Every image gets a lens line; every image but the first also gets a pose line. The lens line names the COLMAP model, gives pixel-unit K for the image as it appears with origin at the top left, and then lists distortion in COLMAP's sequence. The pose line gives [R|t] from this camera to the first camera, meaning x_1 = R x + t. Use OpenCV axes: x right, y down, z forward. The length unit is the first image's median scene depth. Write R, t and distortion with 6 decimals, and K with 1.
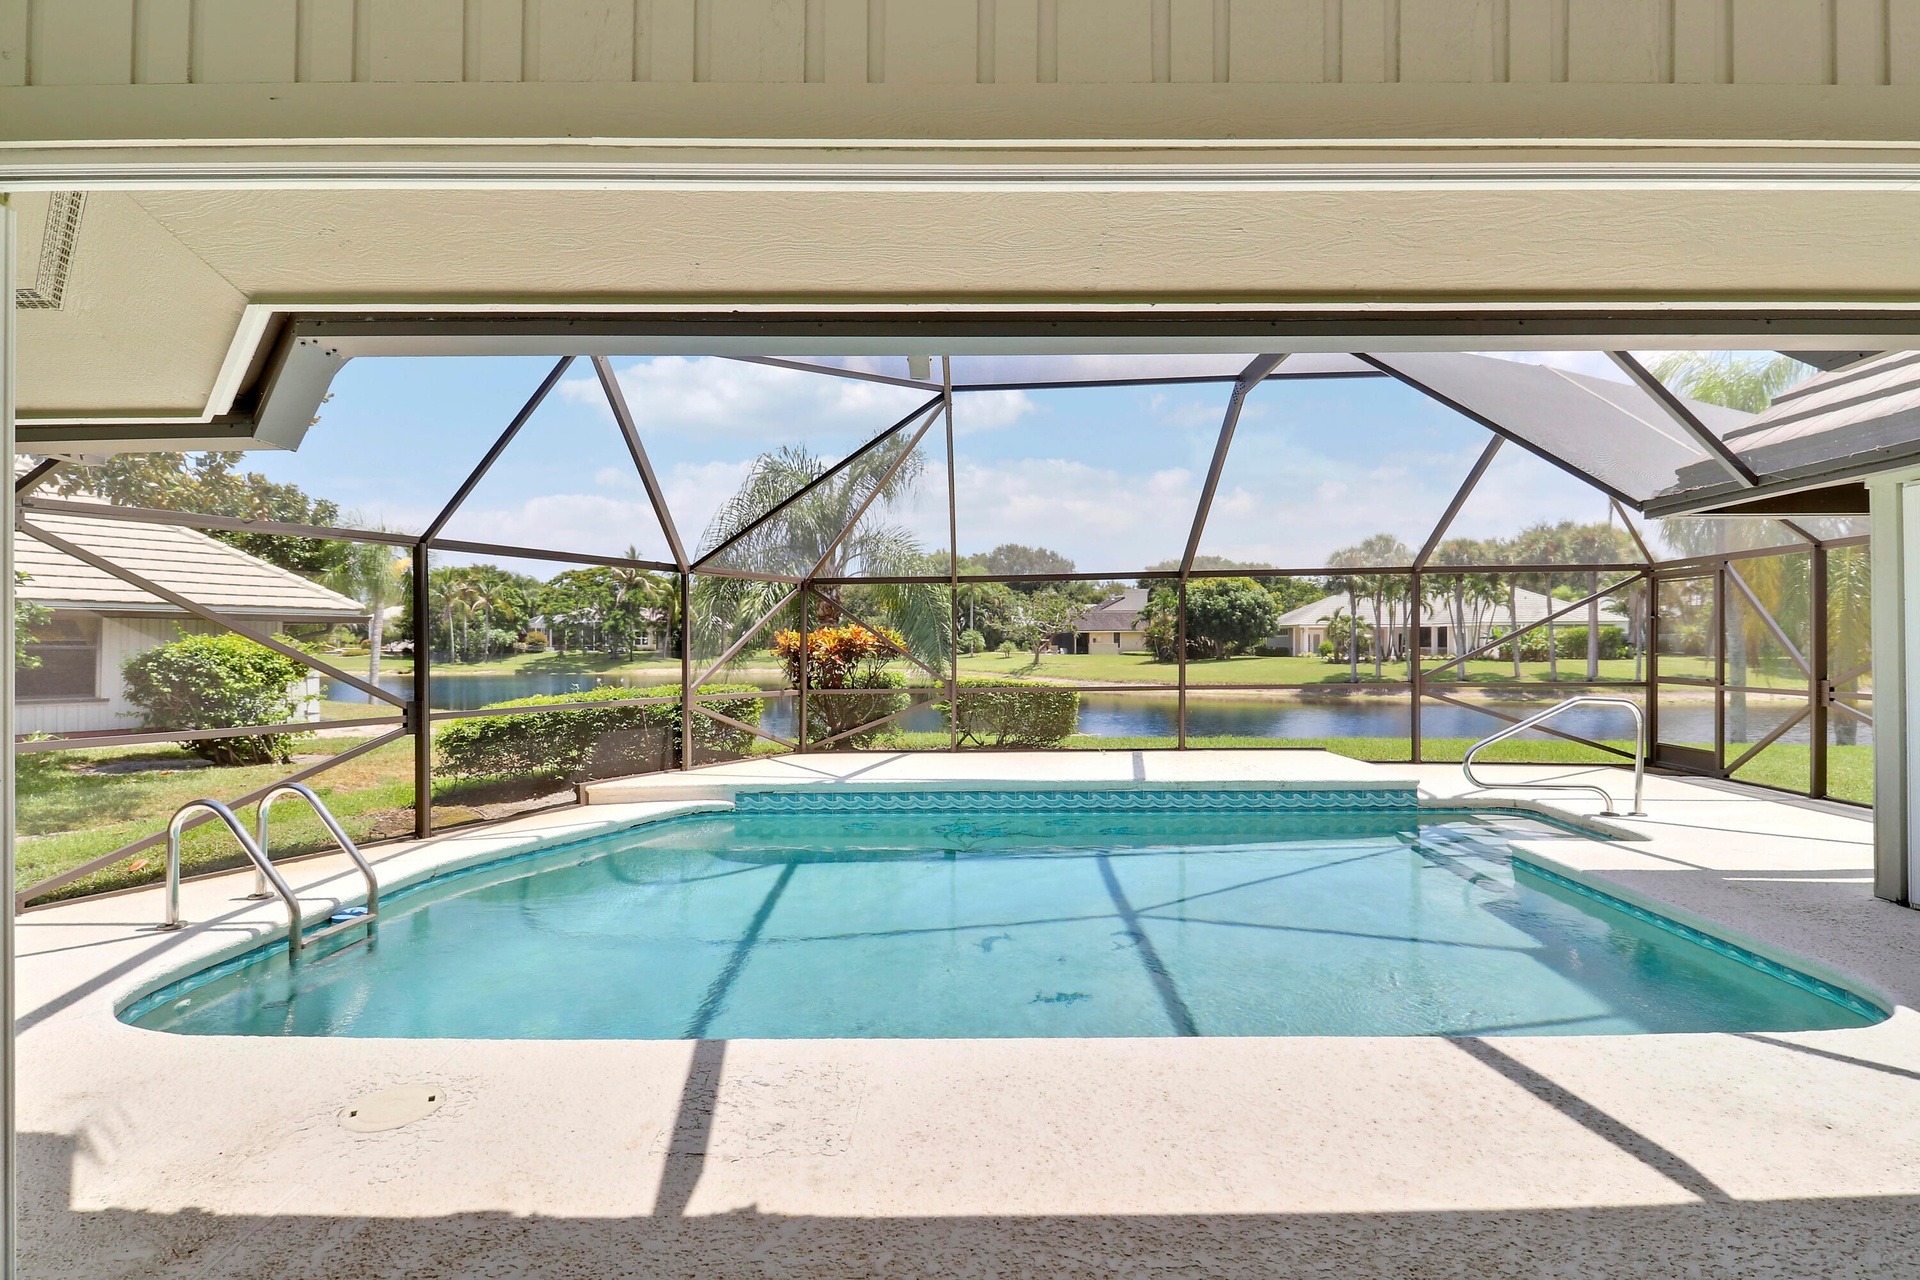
lens RADIAL K [[900.0, 0, 996.3], [0, 900.0, 634.5], [0, 0, 1]] dist [-0.001918, -0.001878]
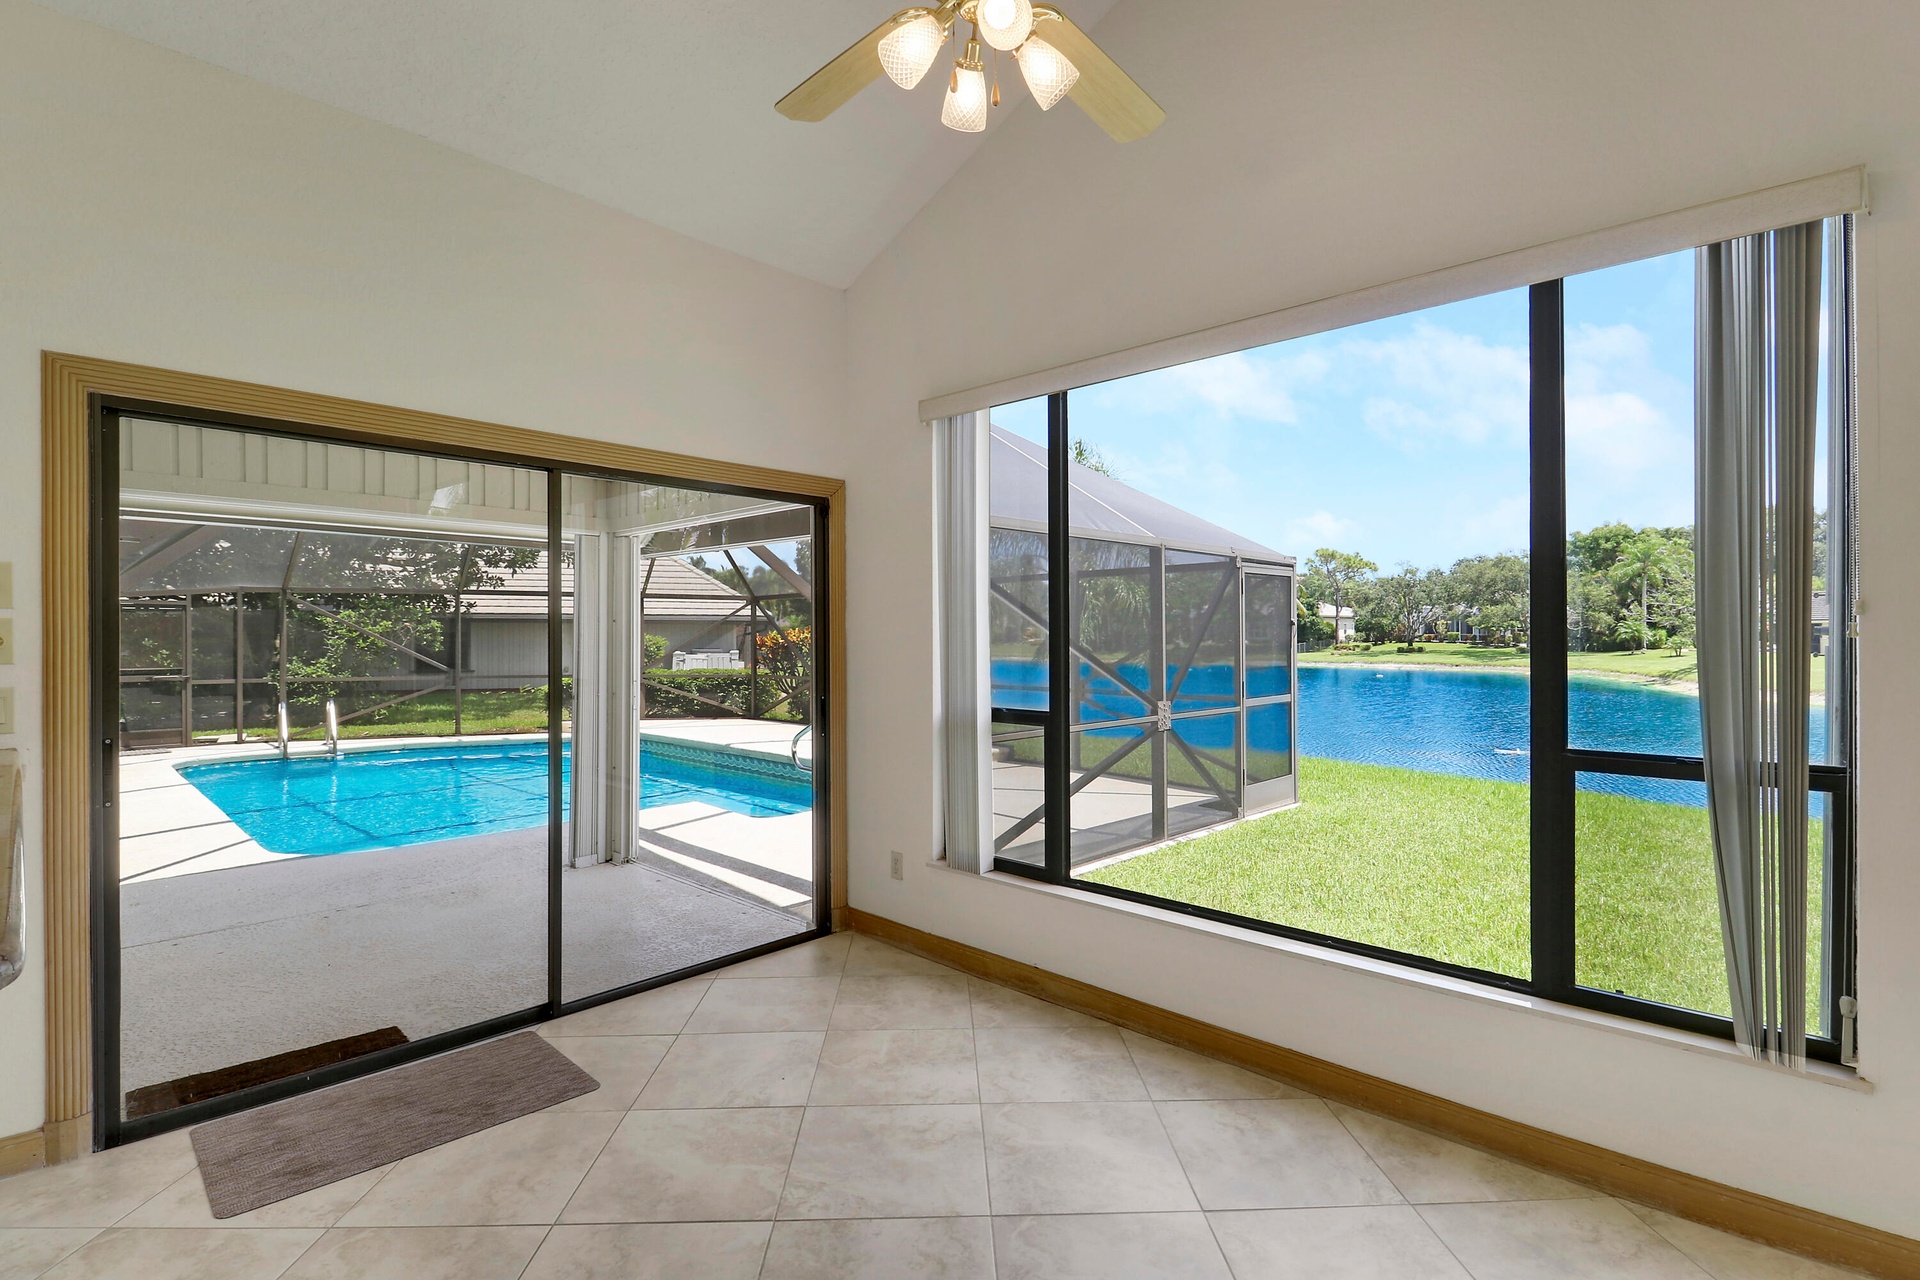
lens RADIAL K [[900.0, 0, 974.8], [0, 900.0, 633.6], [0, 0, 1]] dist [-0.001918, -0.001878]
pose [[0.734611, 0.002026, -0.678486, 0.993782], [0.003644, 0.999969, 0.006932, -0.013097], [0.678479, -0.007565, 0.734581, 0.175747]]
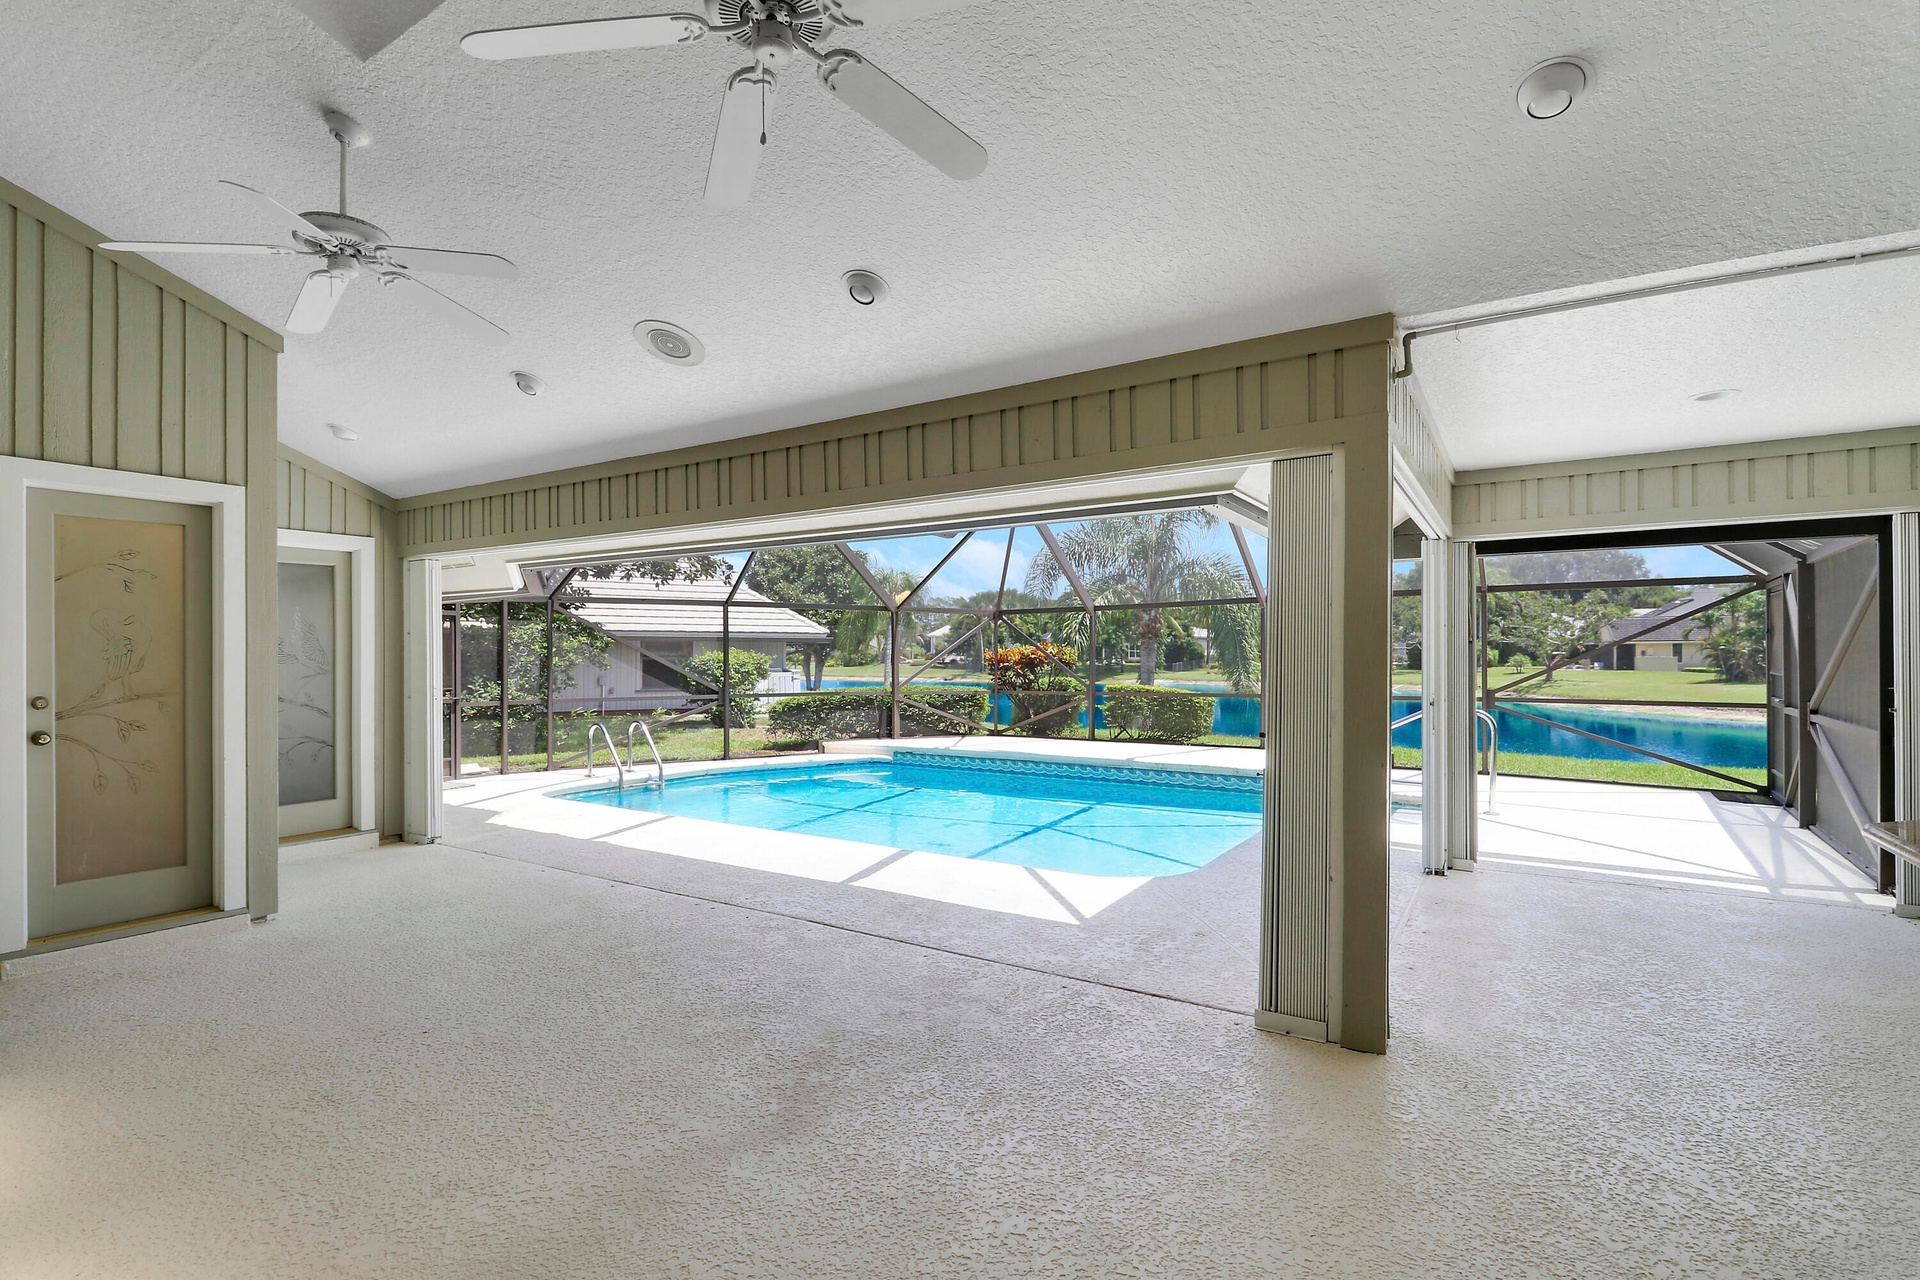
lens RADIAL K [[900.0, 0, 991.5], [0, 900.0, 651.1], [0, 0, 1]] dist [-0.001918, -0.001878]
pose [[0.846068, -0.000468, -0.533075, 0.509837], [0.002965, 0.999988, 0.003827, -0.006227], [0.533066, -0.004818, 0.846060, -0.187994]]
